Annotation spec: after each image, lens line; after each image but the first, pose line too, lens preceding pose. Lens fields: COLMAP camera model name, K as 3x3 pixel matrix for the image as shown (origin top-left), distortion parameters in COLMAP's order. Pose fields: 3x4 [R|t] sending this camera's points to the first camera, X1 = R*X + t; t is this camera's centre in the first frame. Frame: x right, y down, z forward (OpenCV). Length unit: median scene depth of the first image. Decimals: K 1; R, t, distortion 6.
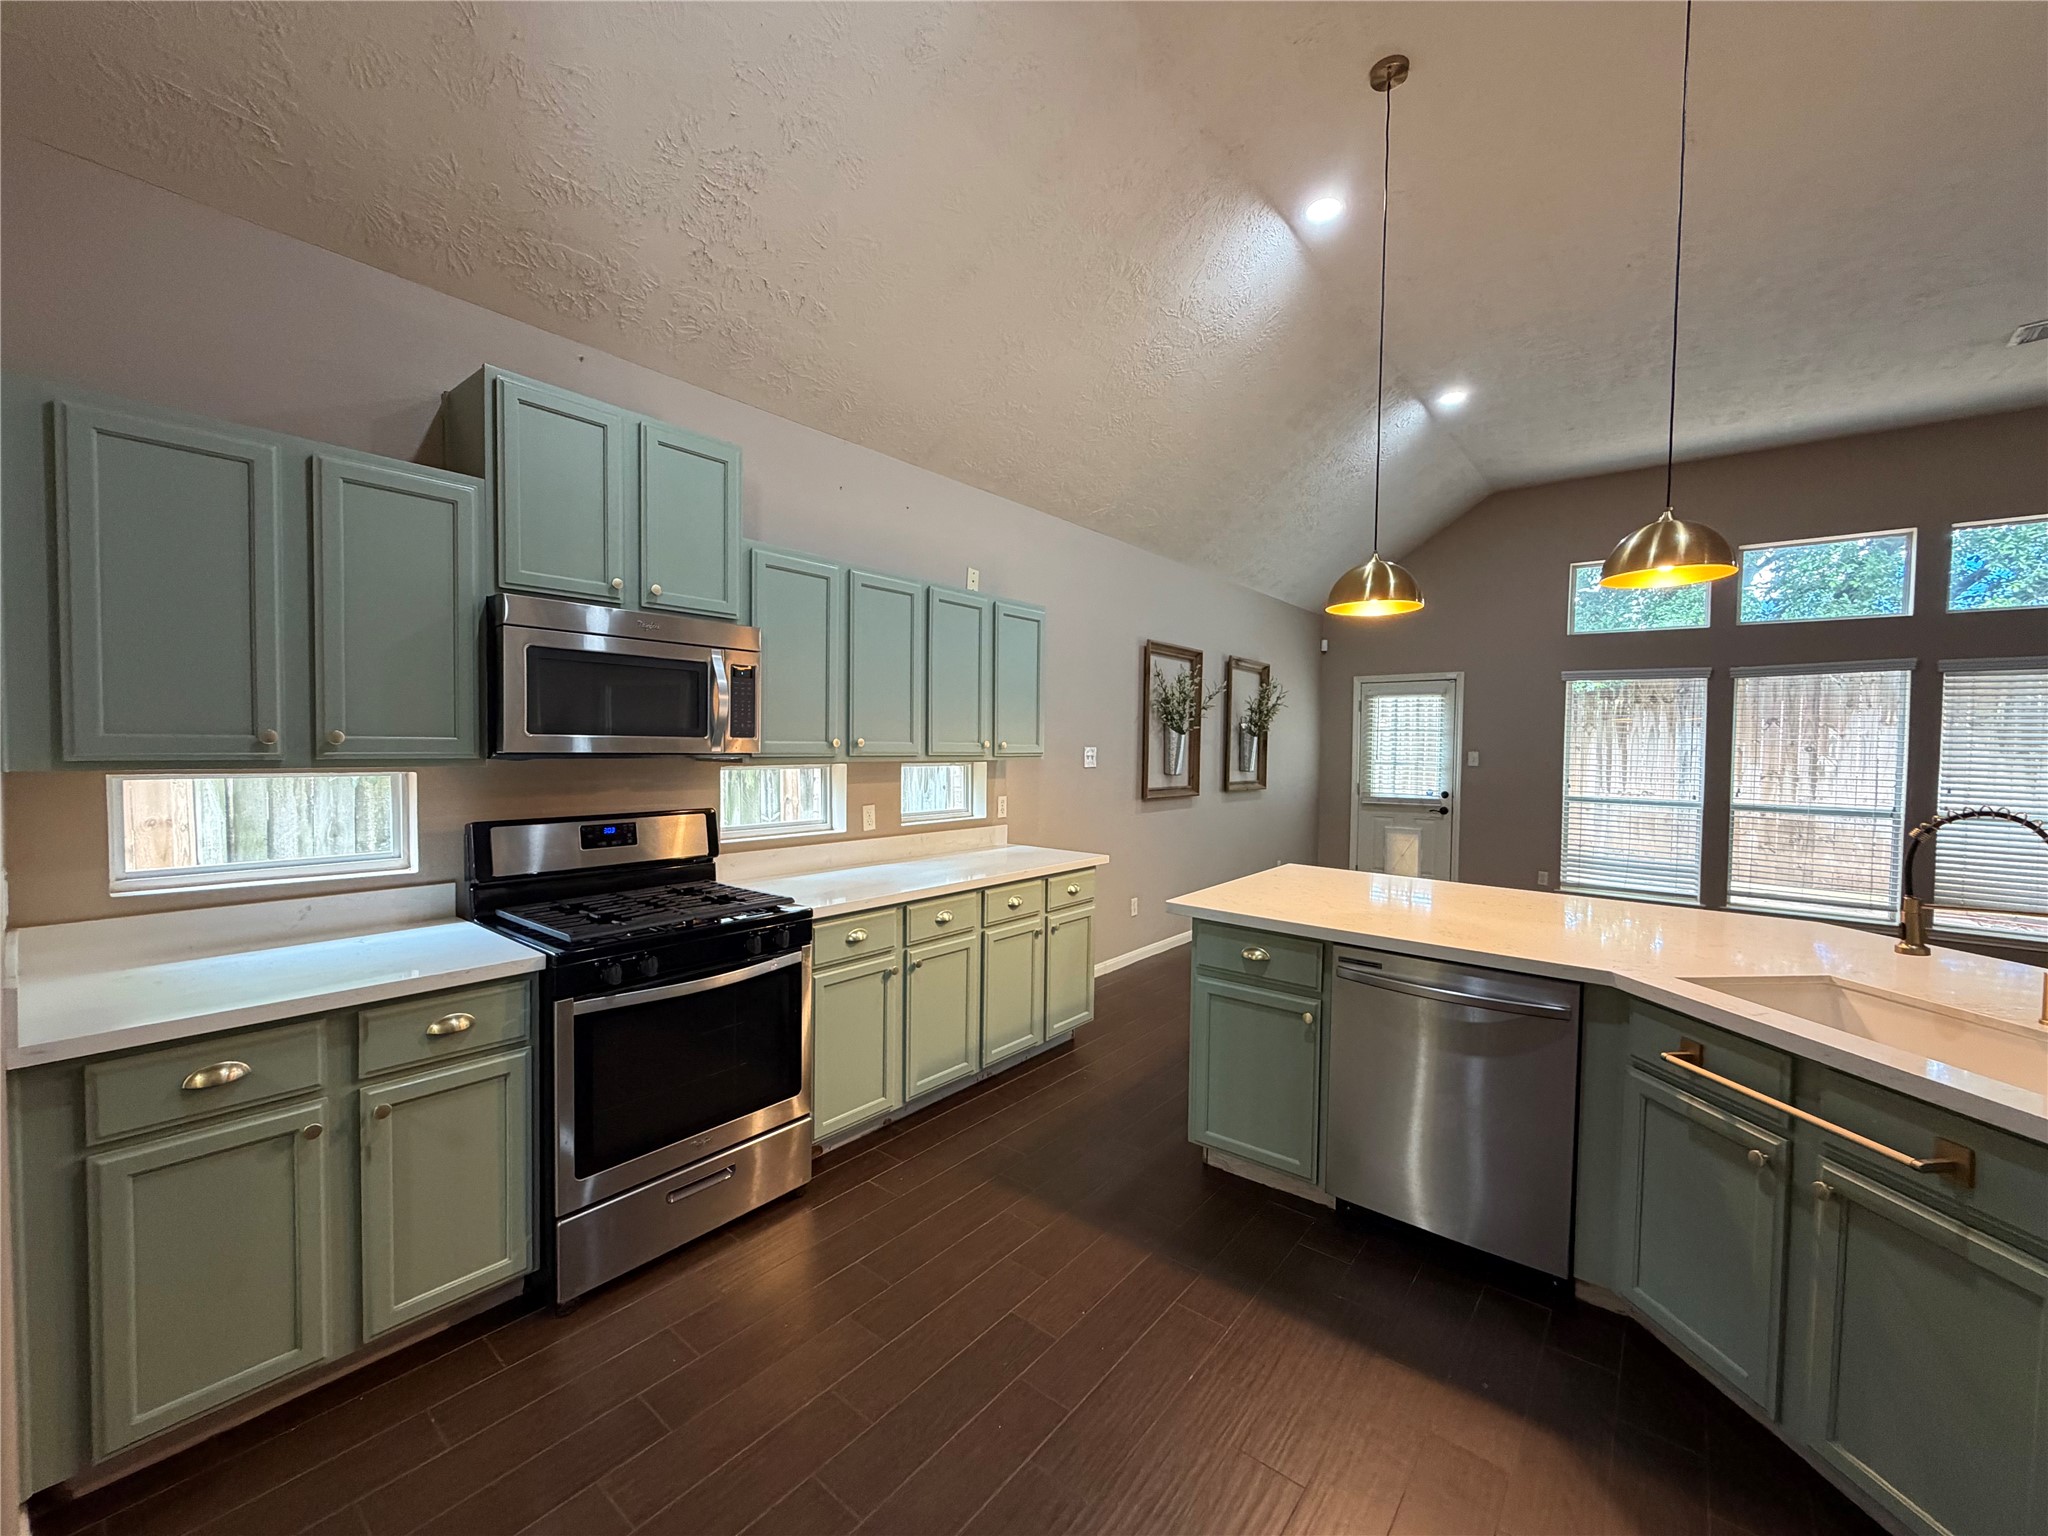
lens RADIAL K [[816.8, 0, 1017.6], [0, 816.8, 768.7], [0, 0, 1]] dist [-0.001067, 0.000316]
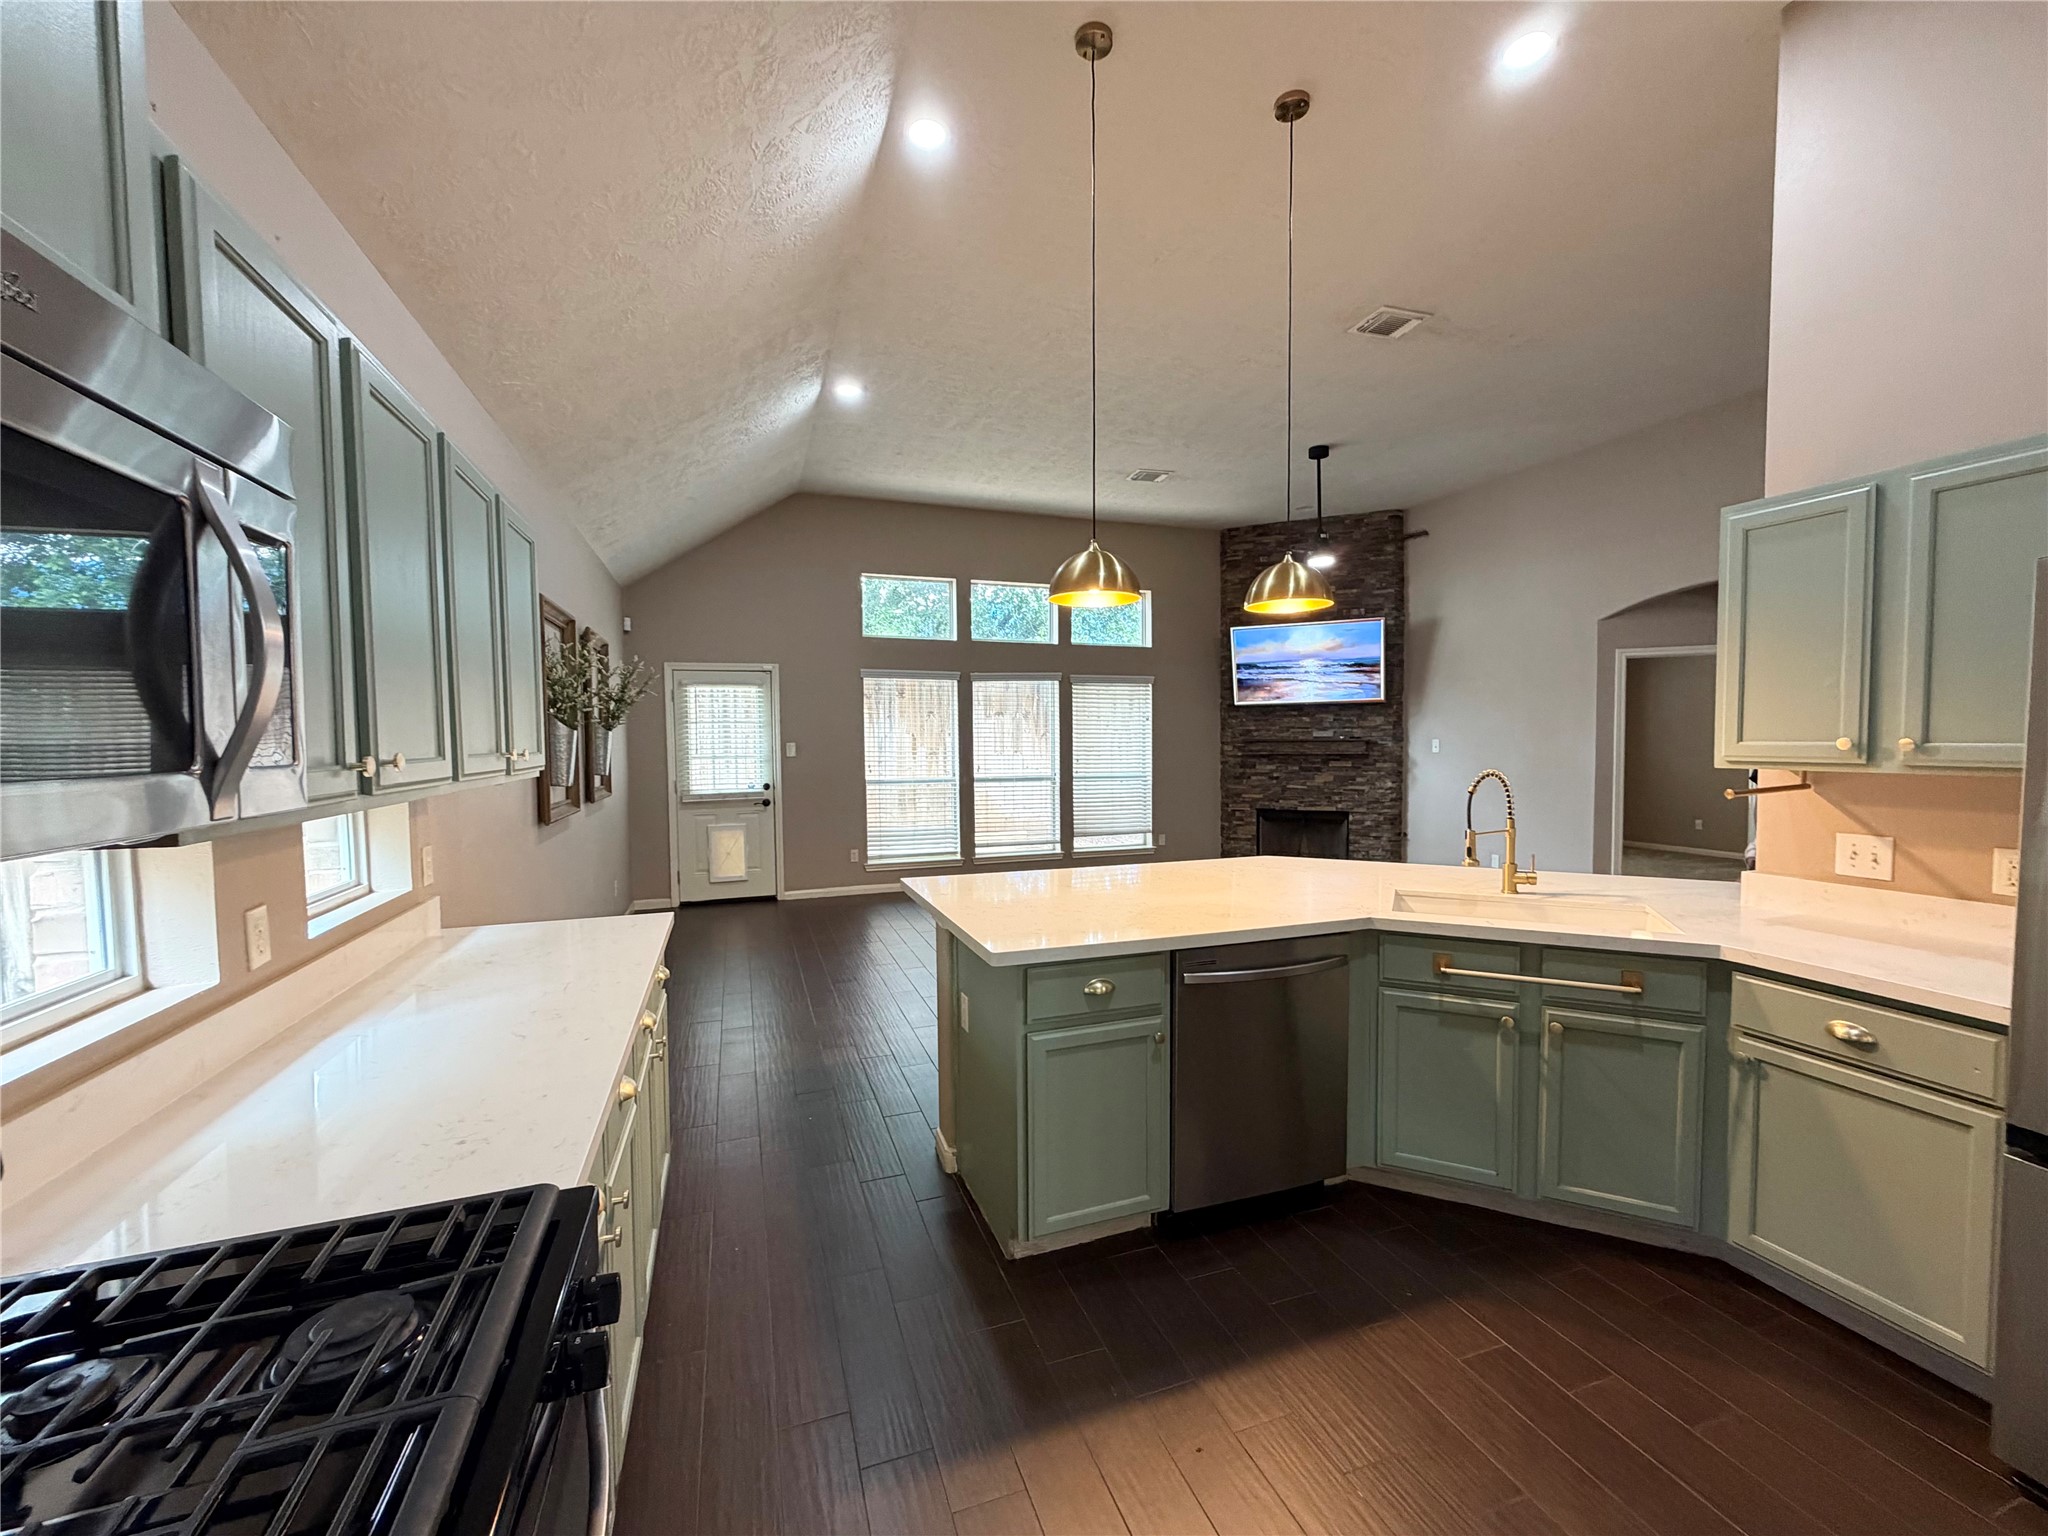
lens RADIAL K [[816.8, 0, 1021.8], [0, 816.8, 769.5], [0, 0, 1]] dist [-0.001067, 0.000316]
pose [[0.518463, -0.054336, 0.853372, -0.199065], [0.042532, 0.998382, 0.037729, -0.016027], [-0.854042, 0.016734, 0.519935, 0.258760]]
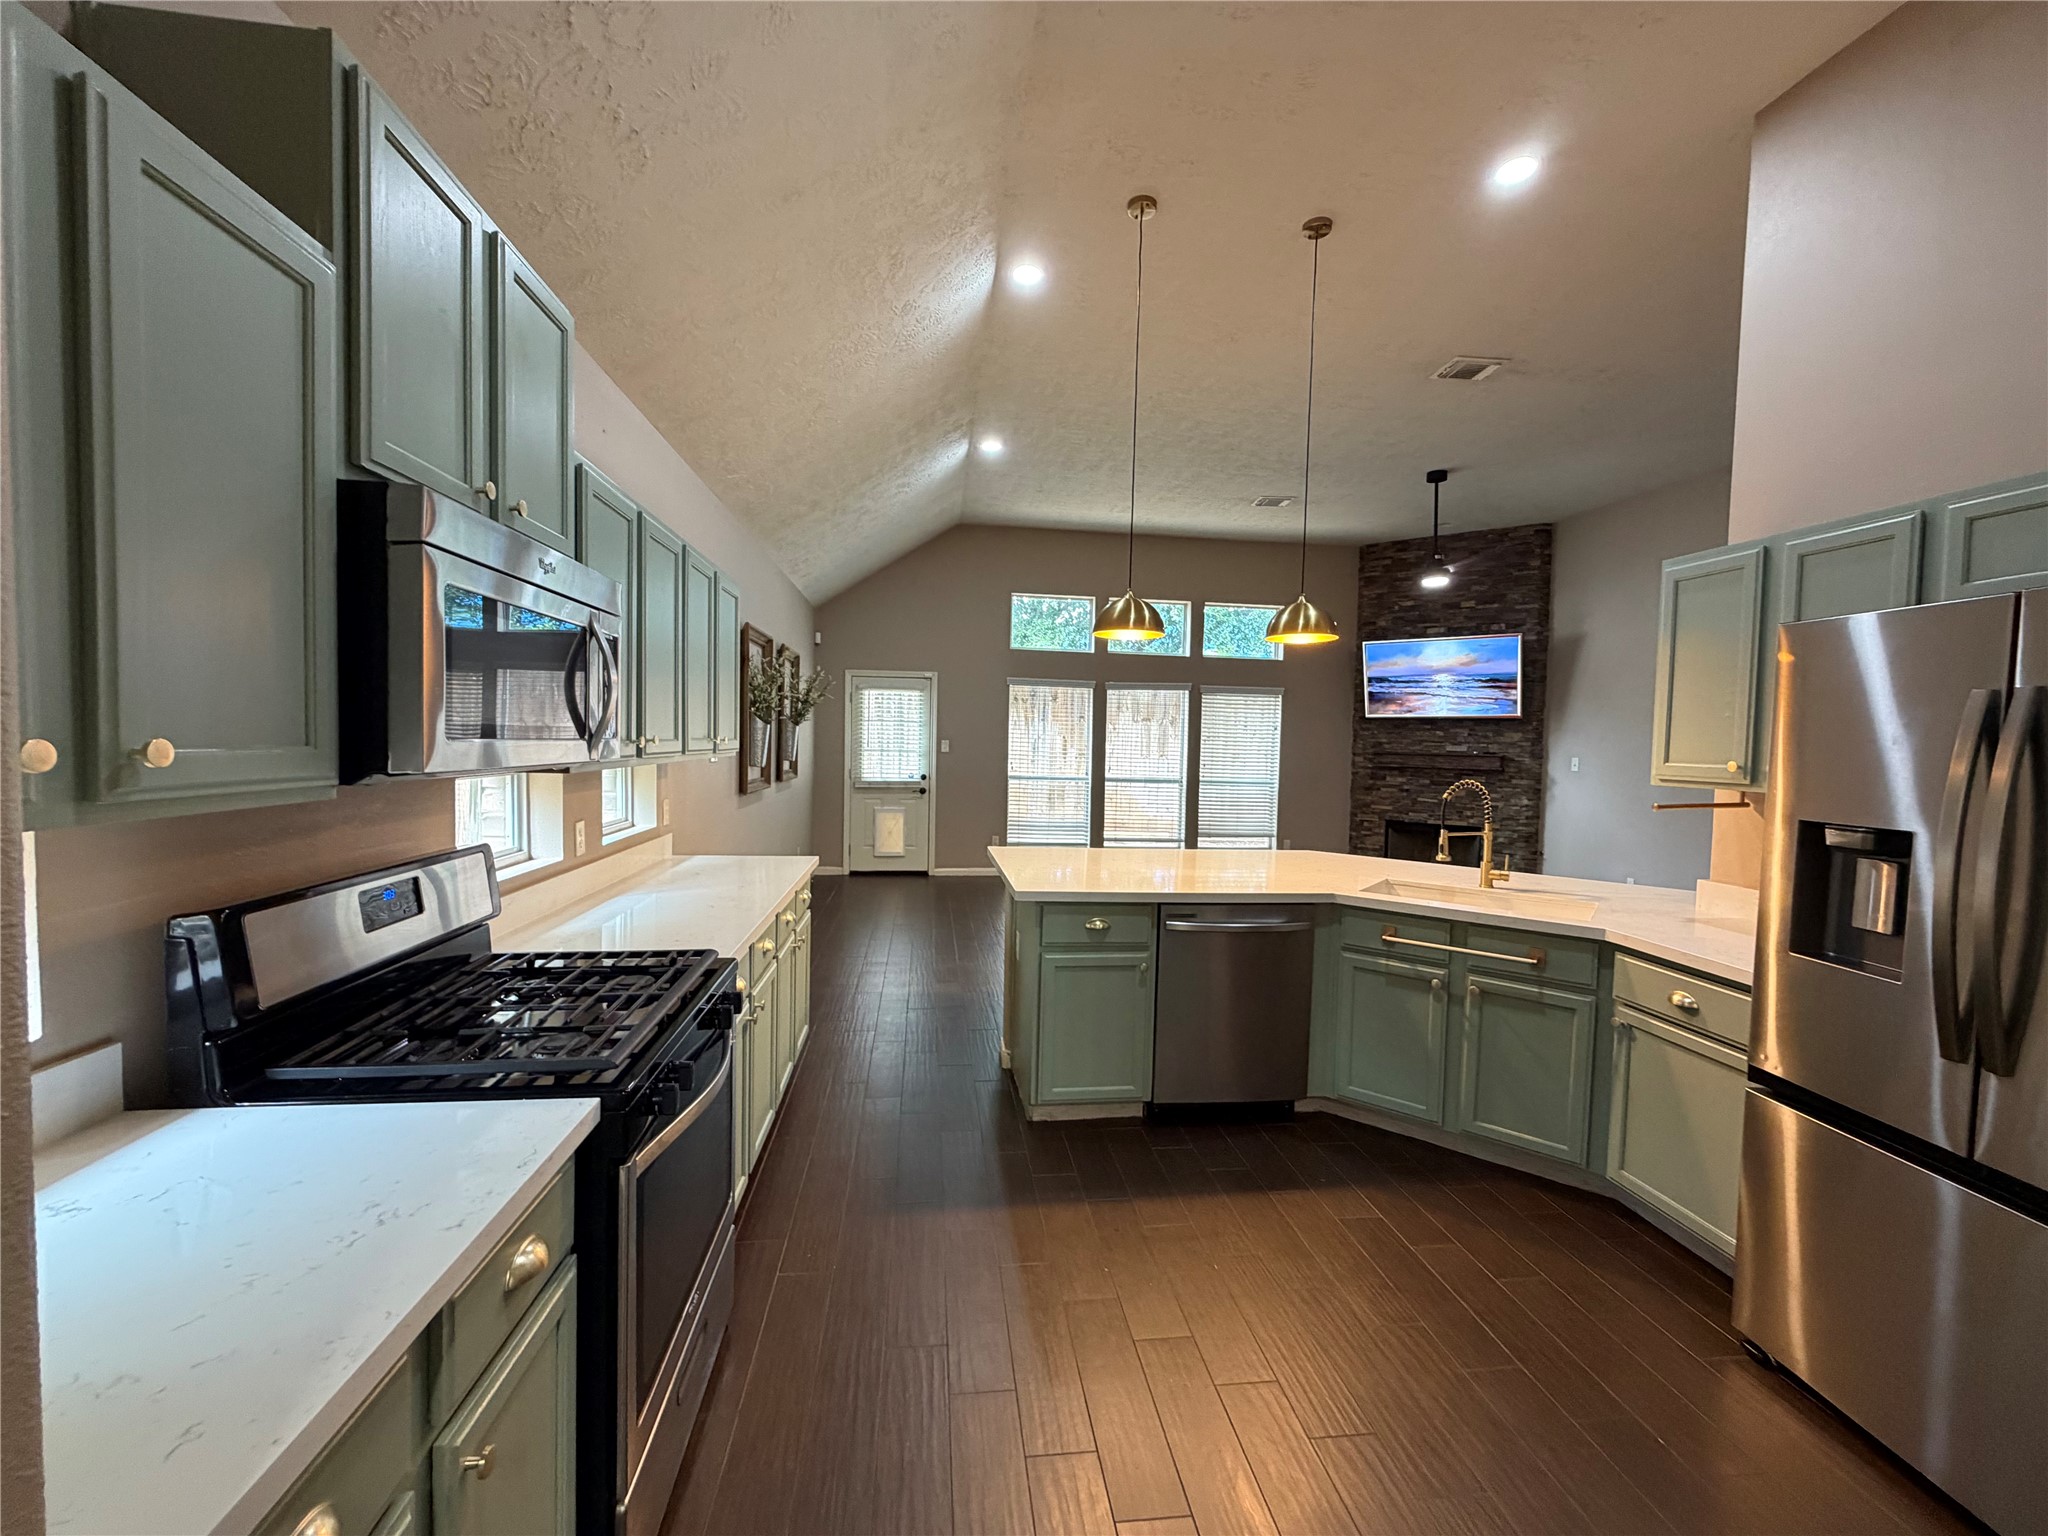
lens RADIAL K [[816.8, 0, 1020.5], [0, 816.8, 768.5], [0, 0, 1]] dist [-0.001067, 0.000316]
pose [[0.694381, -0.025535, 0.719155, -0.261030], [0.009364, 0.999606, 0.026452, -0.012018], [-0.719547, -0.011633, 0.694346, 0.112767]]
